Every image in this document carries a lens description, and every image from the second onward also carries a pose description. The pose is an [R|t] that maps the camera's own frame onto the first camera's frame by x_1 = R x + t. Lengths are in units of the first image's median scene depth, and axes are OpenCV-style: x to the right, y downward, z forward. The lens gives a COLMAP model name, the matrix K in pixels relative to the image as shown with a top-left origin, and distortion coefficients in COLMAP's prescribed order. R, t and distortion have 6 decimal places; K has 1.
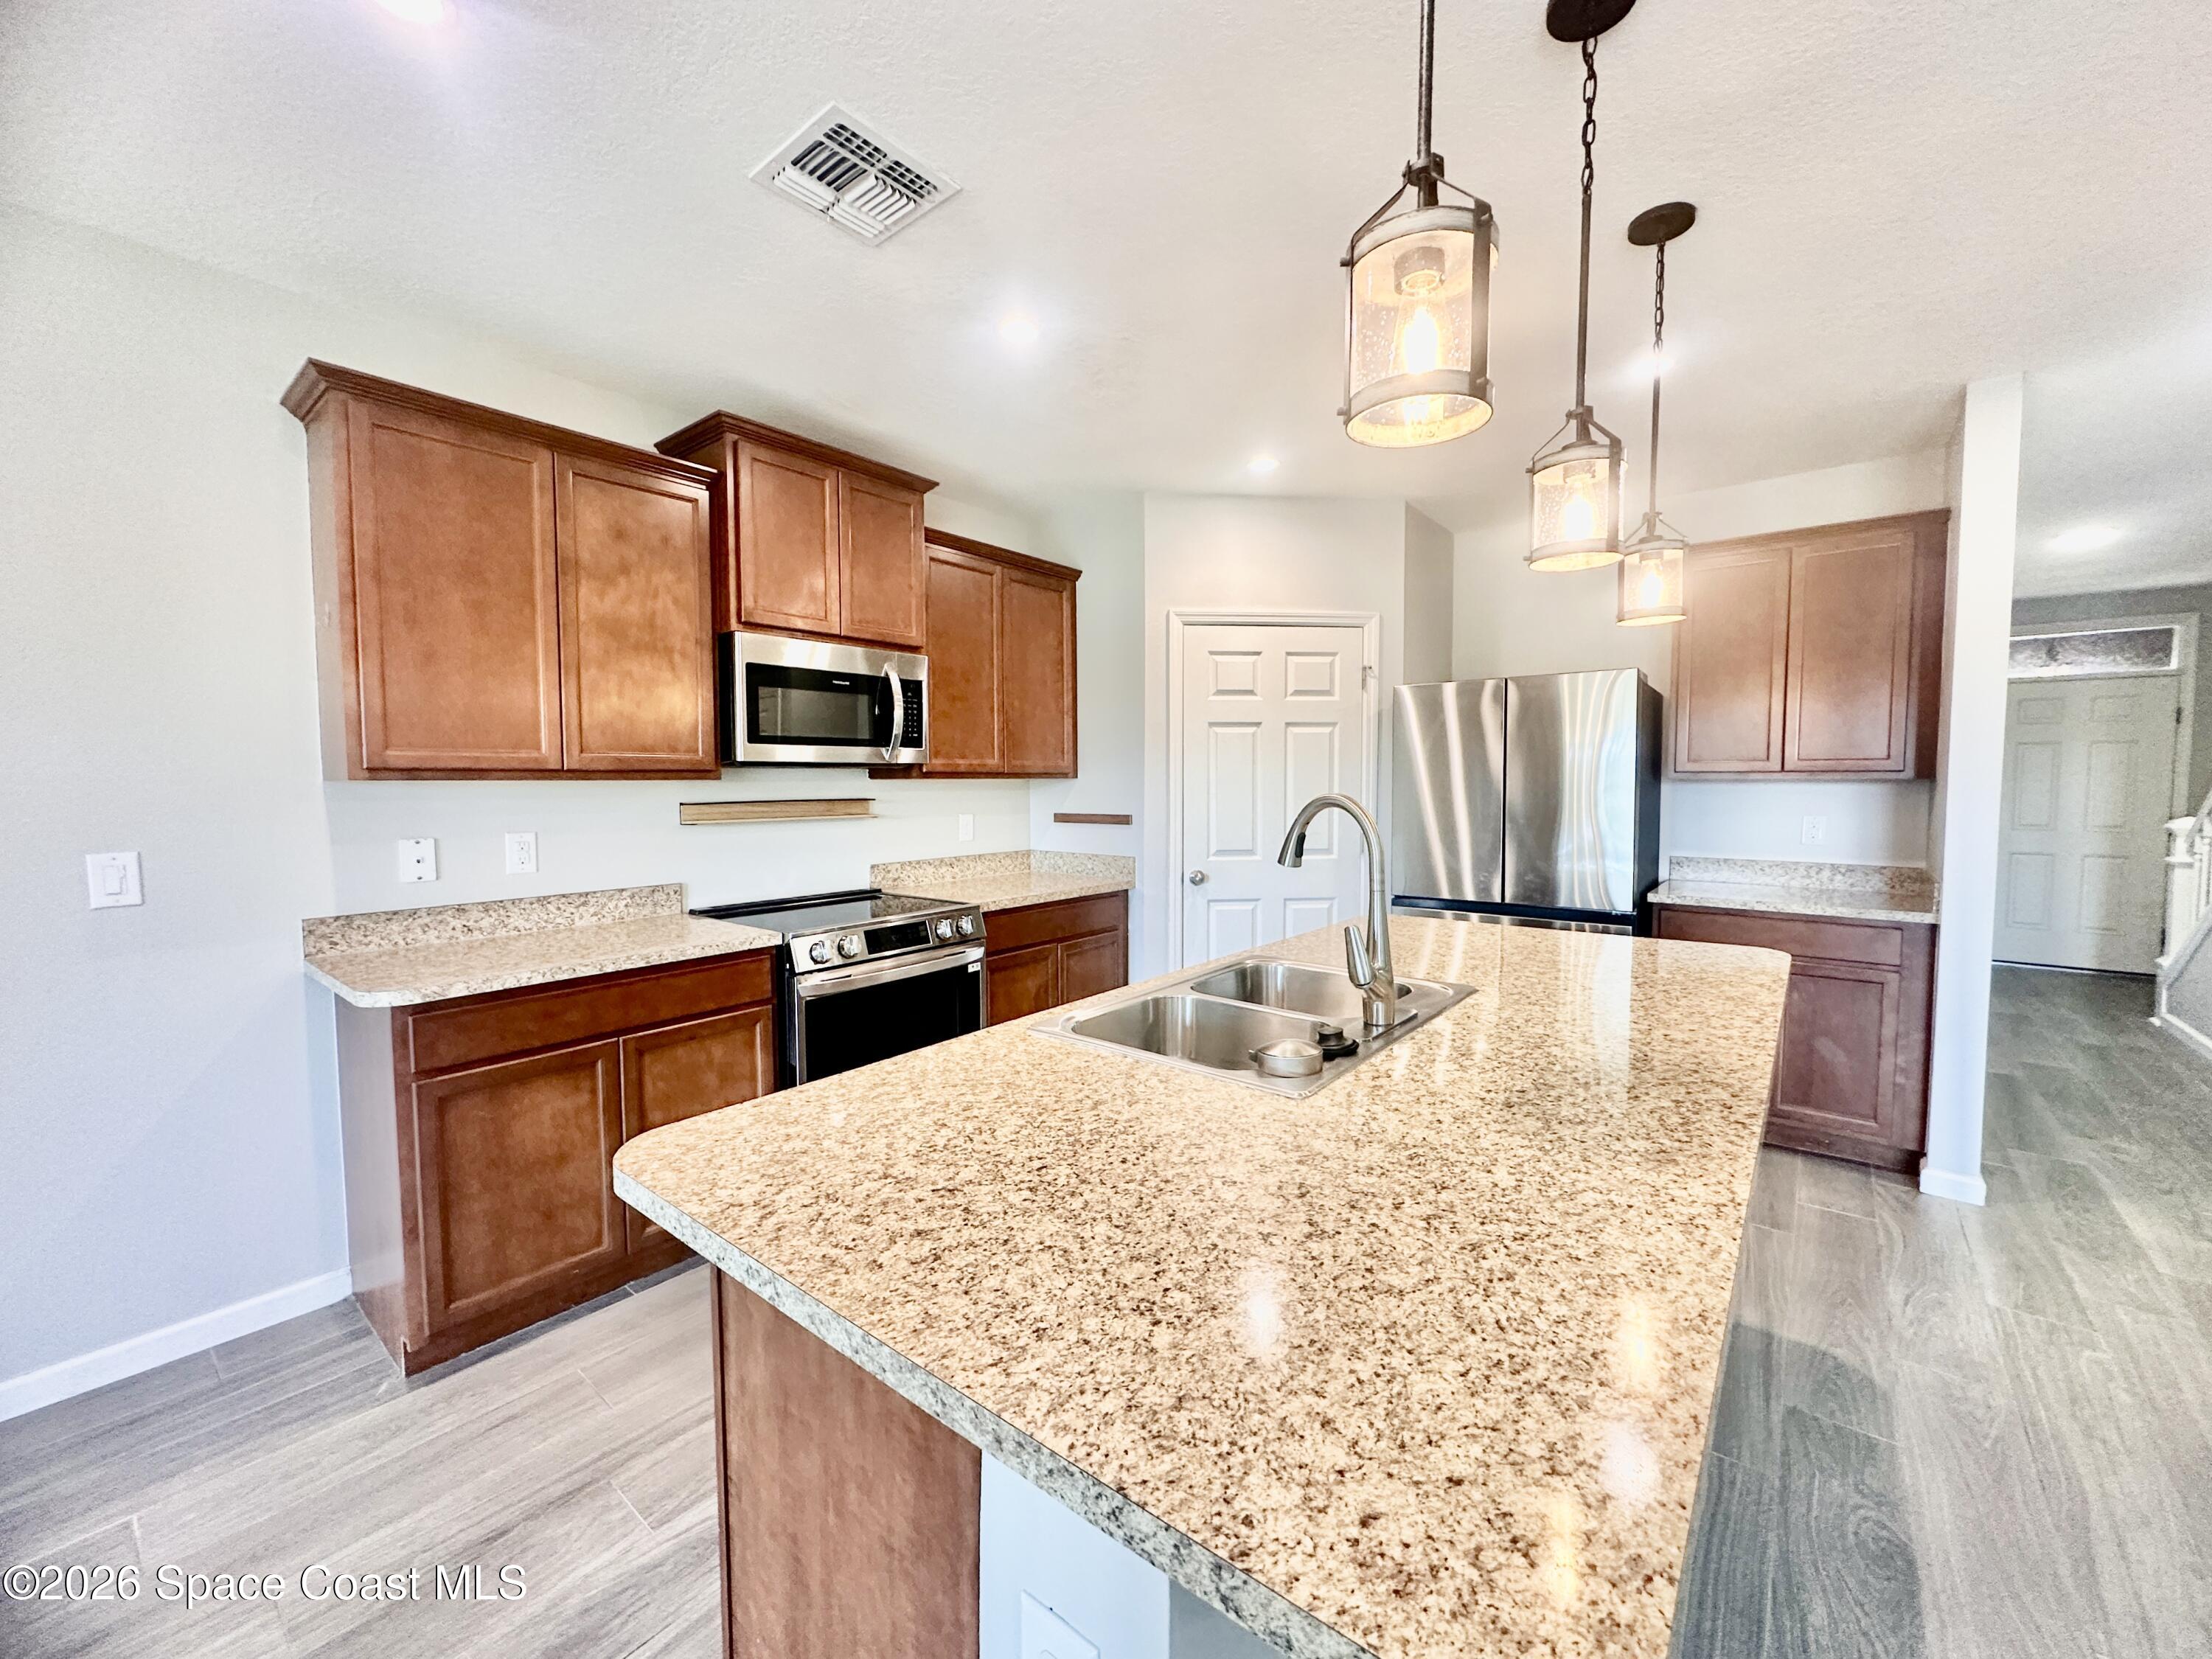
lens RADIAL K [[881.8, 0, 1105.3], [0, 881.8, 827.5], [0, 0, 1]] dist [-0.002061, -0.000278]
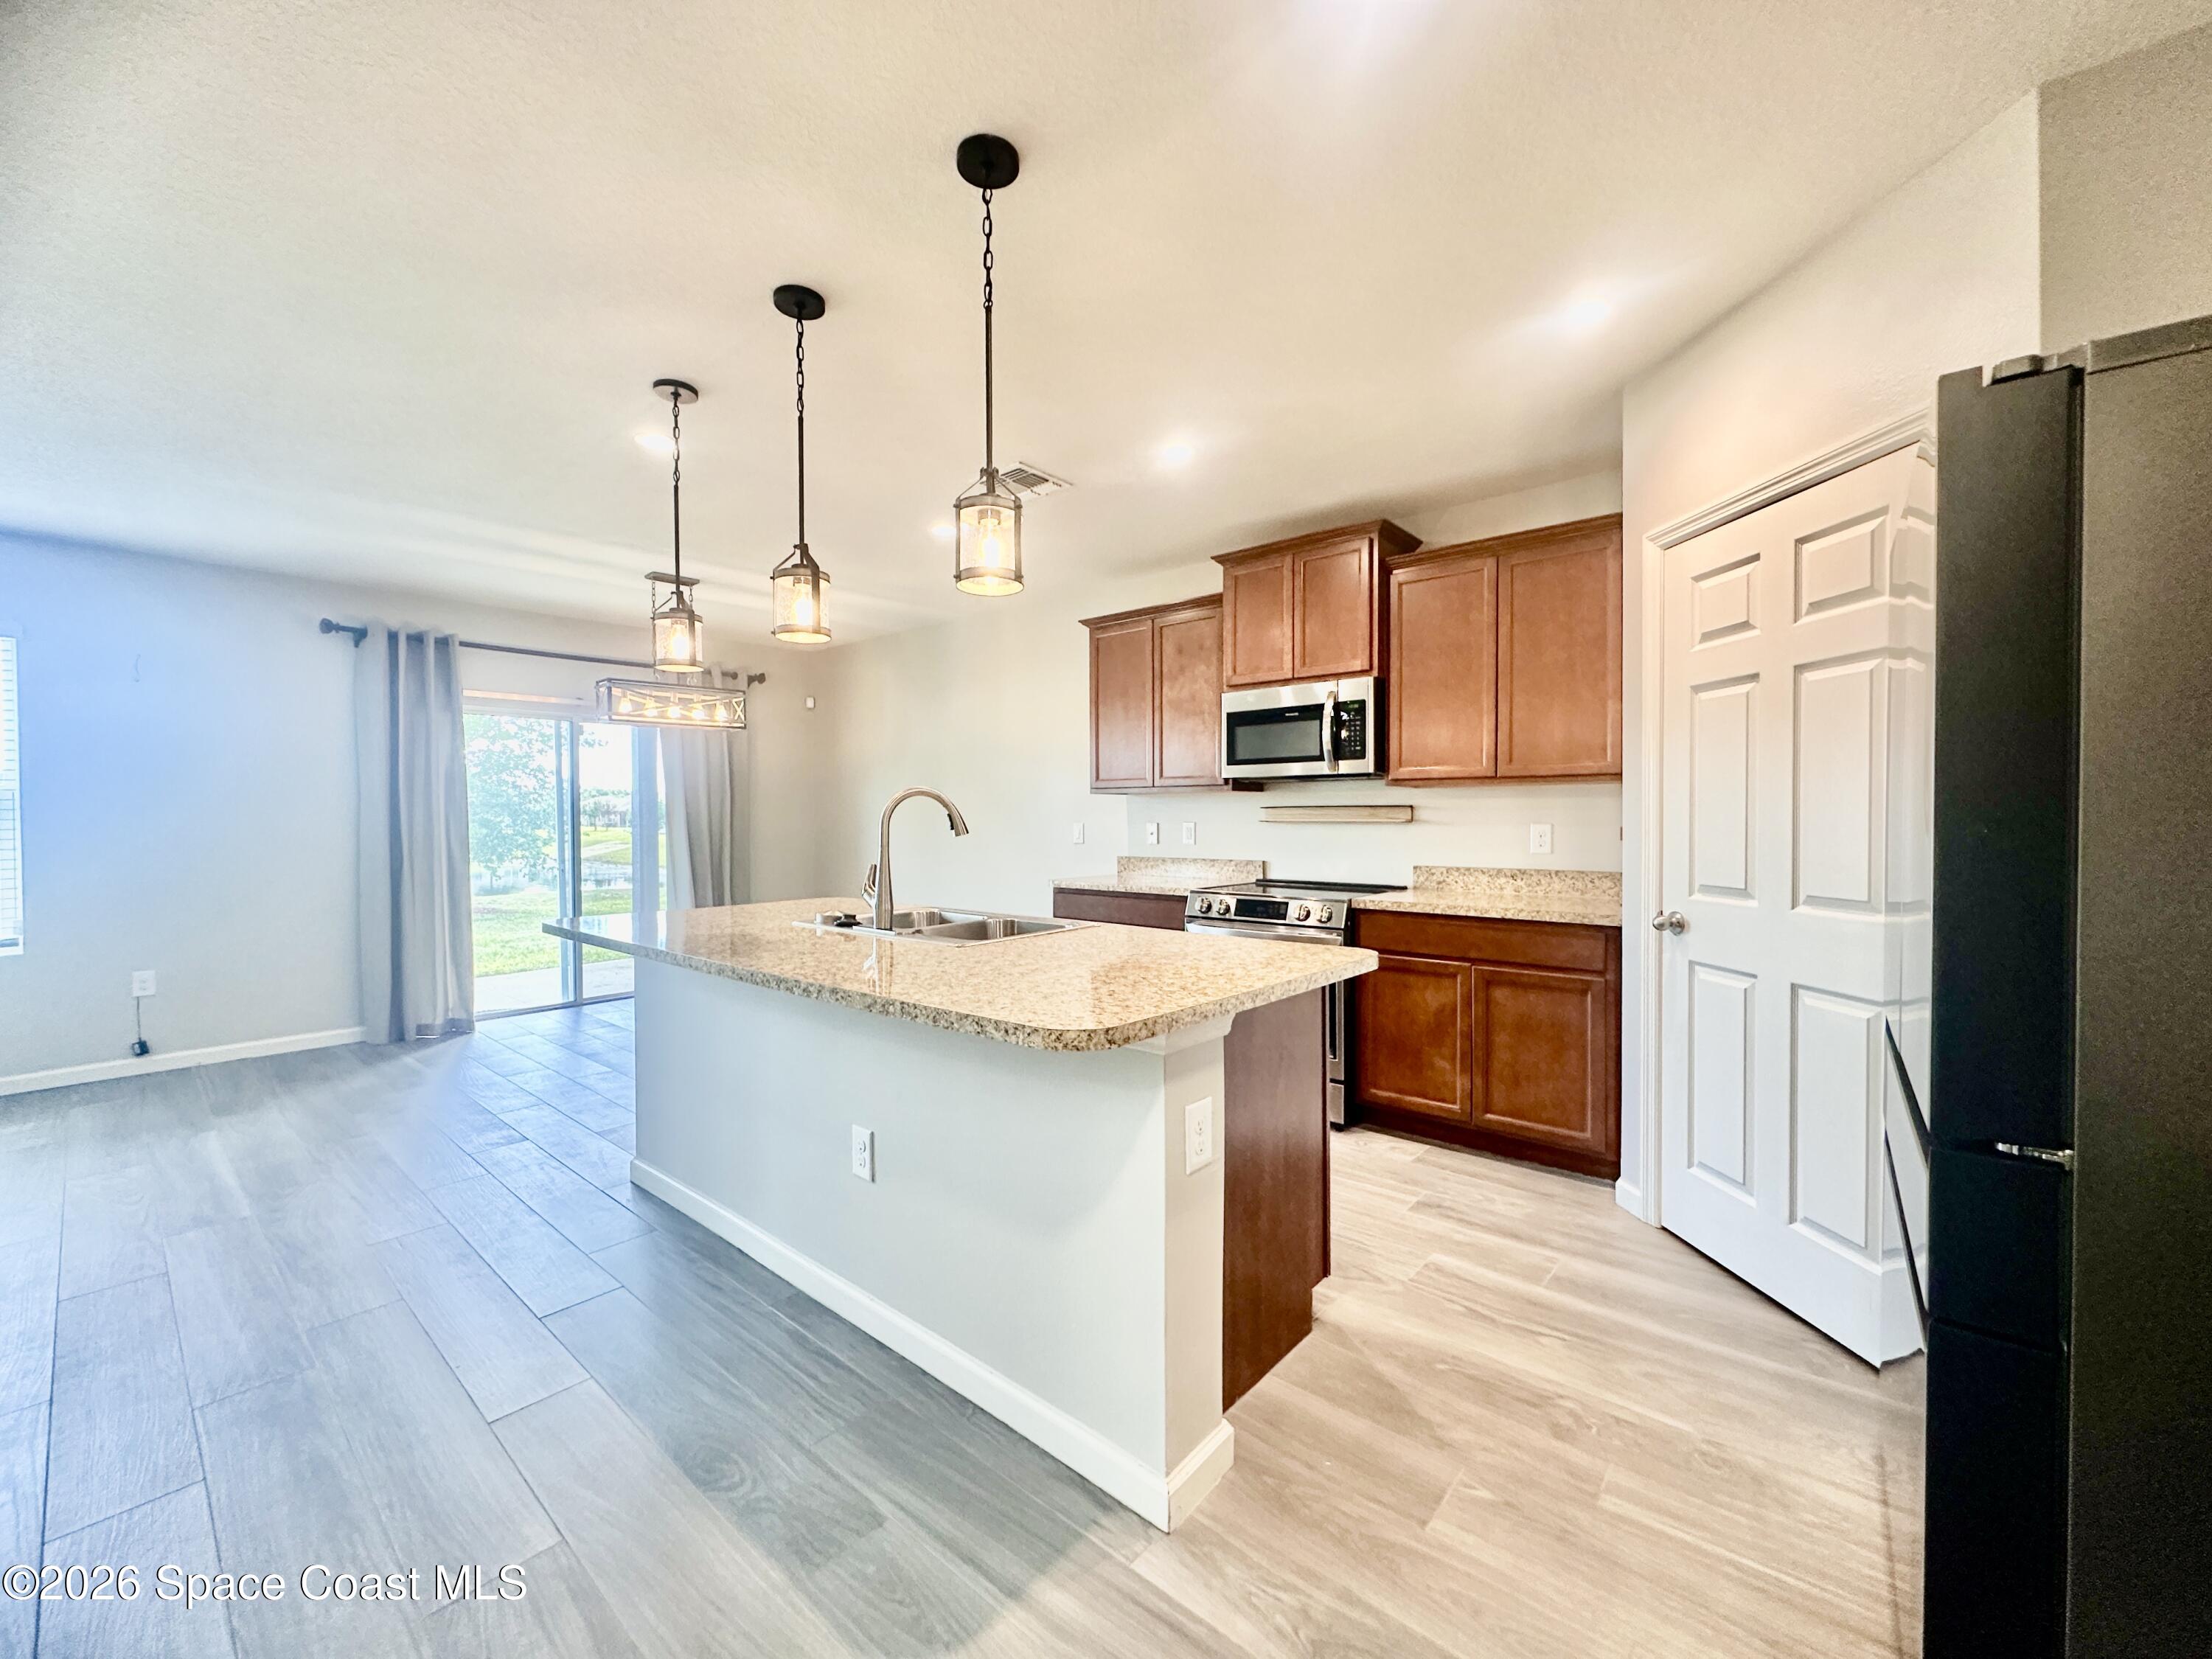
lens RADIAL K [[881.8, 0, 1103.2], [0, 881.8, 827.2], [0, 0, 1]] dist [-0.002061, -0.000278]
pose [[-0.027535, 0.016811, -0.999479, 1.104191], [-0.051557, 0.998504, 0.018214, -0.007254], [0.998290, 0.052032, -0.026627, 0.833168]]
